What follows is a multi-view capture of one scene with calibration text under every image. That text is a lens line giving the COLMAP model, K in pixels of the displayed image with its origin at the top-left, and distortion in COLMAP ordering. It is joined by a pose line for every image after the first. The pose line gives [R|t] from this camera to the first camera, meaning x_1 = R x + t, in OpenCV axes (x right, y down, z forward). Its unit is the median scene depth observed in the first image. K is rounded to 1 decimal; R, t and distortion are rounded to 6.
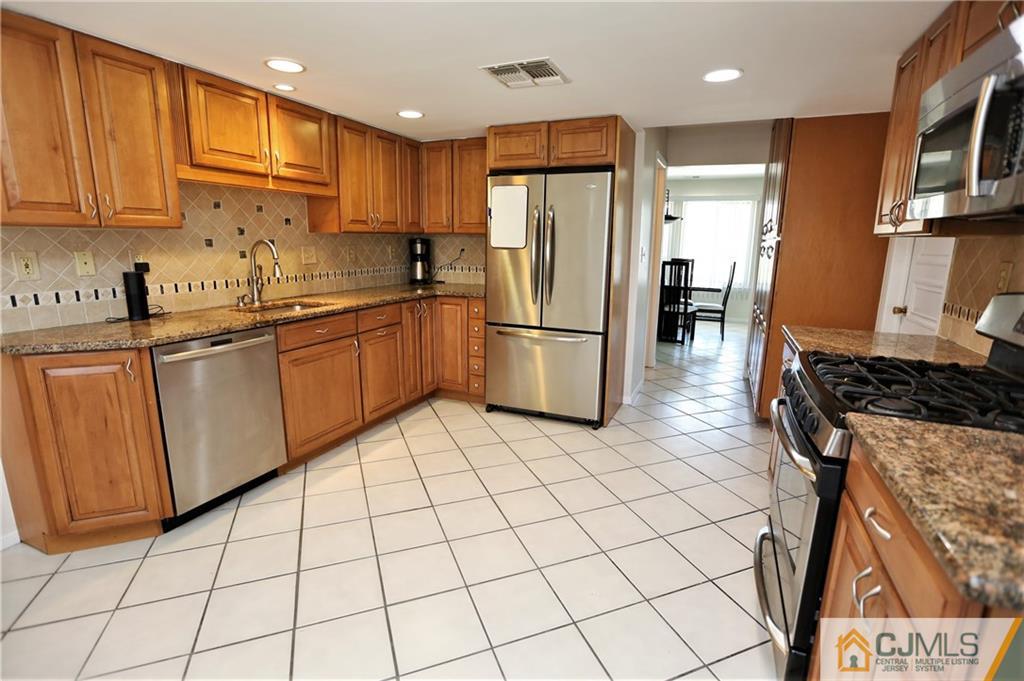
lens RADIAL K [[482.3, 0, 515.3], [0, 482.3, 336.1], [0, 0, 1]] dist [-0.054140, 0.019986]
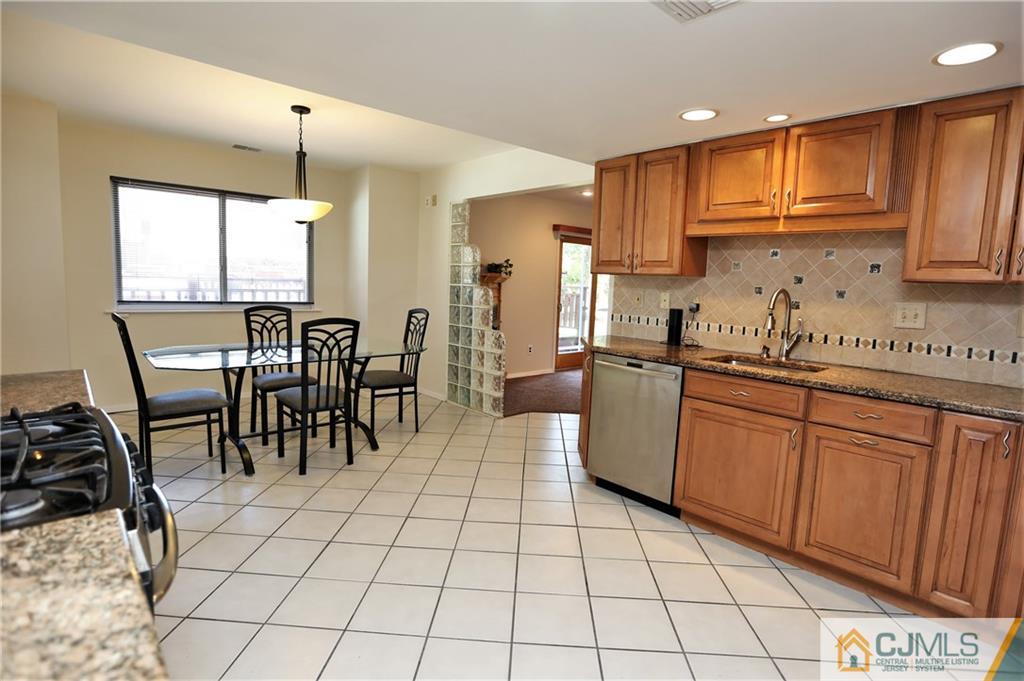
lens RADIAL K [[482.3, 0, 515.3], [0, 482.3, 336.1], [0, 0, 1]] dist [-0.054140, 0.019986]
pose [[-0.398521, 0.089107, -0.912820, 0.405548], [-0.209172, 0.960209, 0.185054, -0.145985], [0.892988, 0.264684, -0.364025, 0.740523]]
